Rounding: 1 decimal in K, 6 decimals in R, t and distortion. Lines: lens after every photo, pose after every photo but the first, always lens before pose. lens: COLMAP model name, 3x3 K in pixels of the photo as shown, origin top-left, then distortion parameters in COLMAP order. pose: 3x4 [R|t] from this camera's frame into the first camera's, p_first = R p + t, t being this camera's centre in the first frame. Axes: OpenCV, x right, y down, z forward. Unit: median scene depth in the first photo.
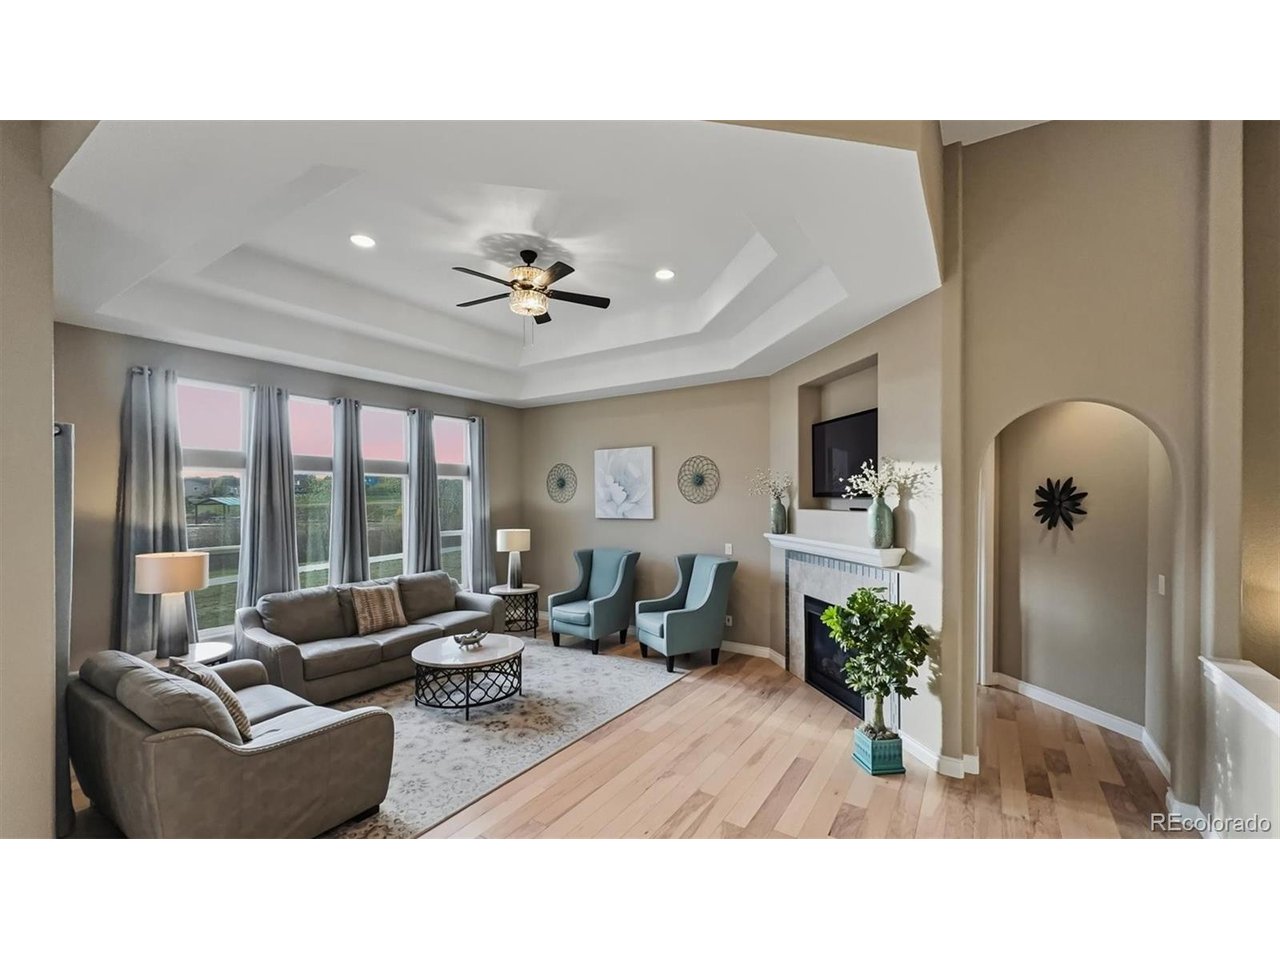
lens RADIAL K [[525.4, 0, 646.1], [0, 525.4, 497.4], [0, 0, 1]] dist [-0.004760, -0.000718]
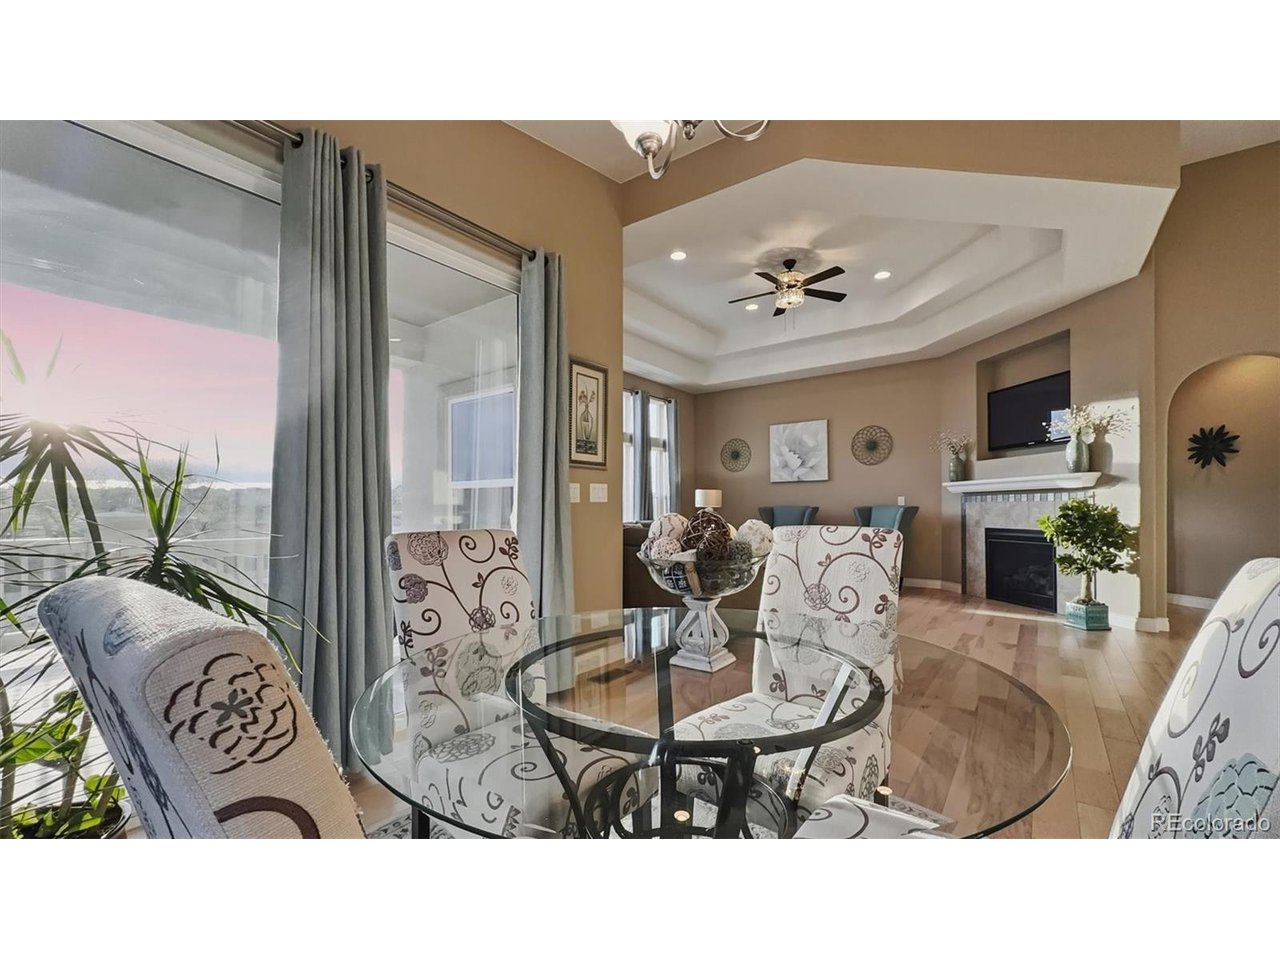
lens RADIAL K [[525.4, 0, 642.3], [0, 525.4, 506.5], [0, 0, 1]] dist [-0.004760, -0.000718]
pose [[0.997352, 0.000753, -0.072719, -0.414321], [-0.001095, 0.999989, -0.004663, 0.138448], [0.072715, 0.004730, 0.997342, -0.298748]]
